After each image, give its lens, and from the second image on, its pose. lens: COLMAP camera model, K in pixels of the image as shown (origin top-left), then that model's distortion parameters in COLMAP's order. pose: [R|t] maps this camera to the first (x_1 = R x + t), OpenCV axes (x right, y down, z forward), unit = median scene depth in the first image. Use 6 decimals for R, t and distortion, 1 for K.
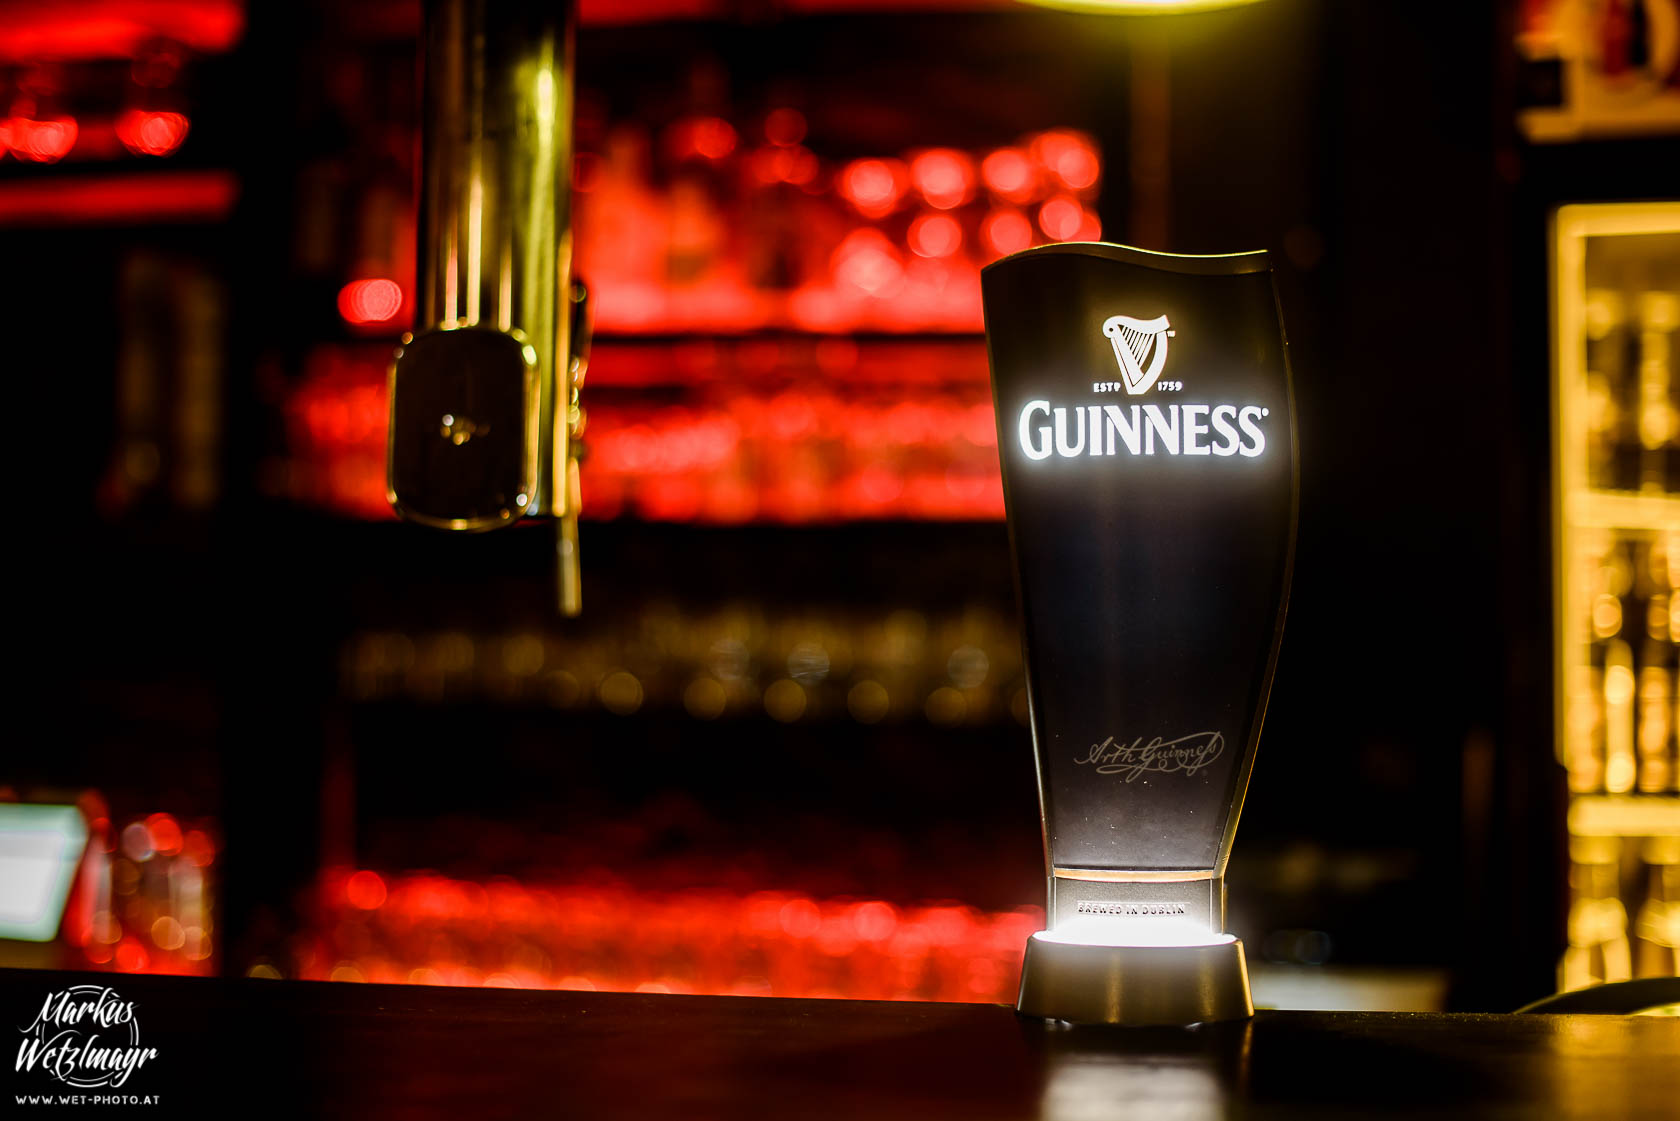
lens RADIAL K [[2508.9, 0, 840.0], [0, 2508.9, 560.5], [0, 0, 1]] dist [-0.058972, -0.099452]
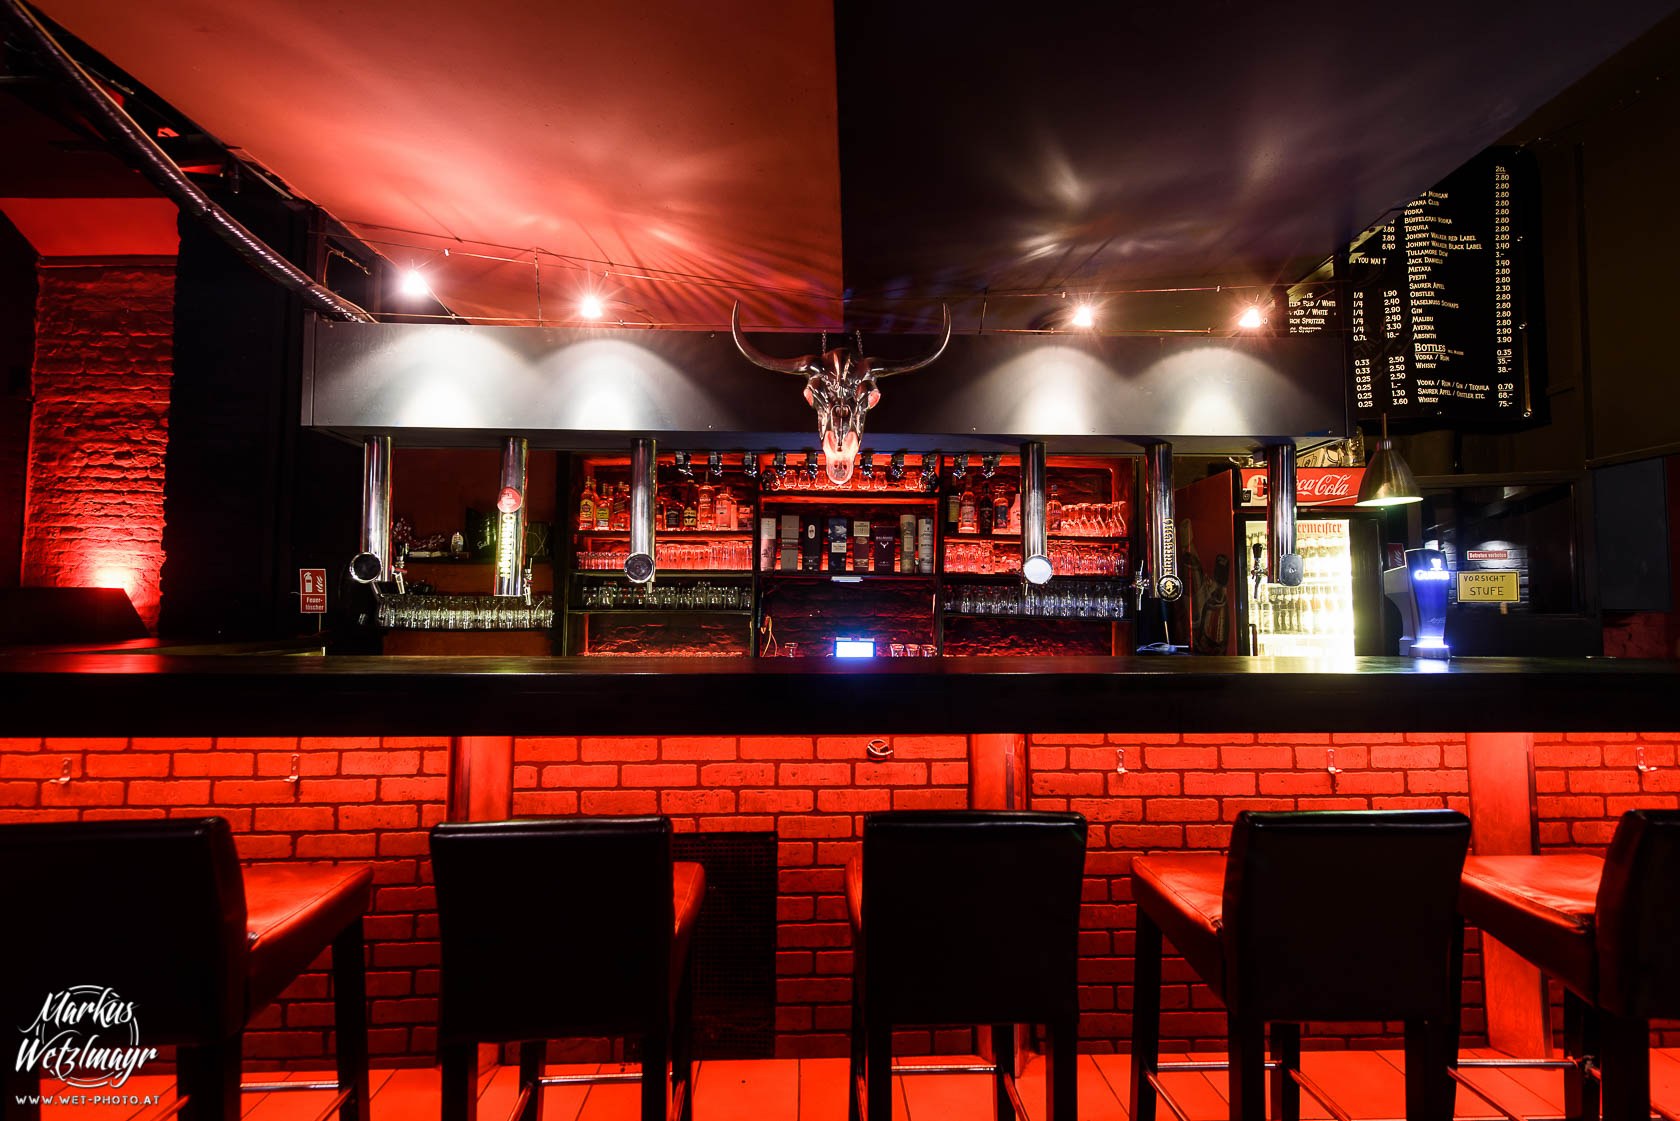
lens RADIAL K [[685.4, 0, 841.0], [0, 685.4, 586.7], [0, 0, 1]] dist [0.001994, -0.000093]
pose [[0.979390, 0.004713, 0.201921, -0.676596], [-0.008117, 0.999839, 0.016032, -0.012434], [-0.201813, -0.017341, 0.979270, -0.203800]]
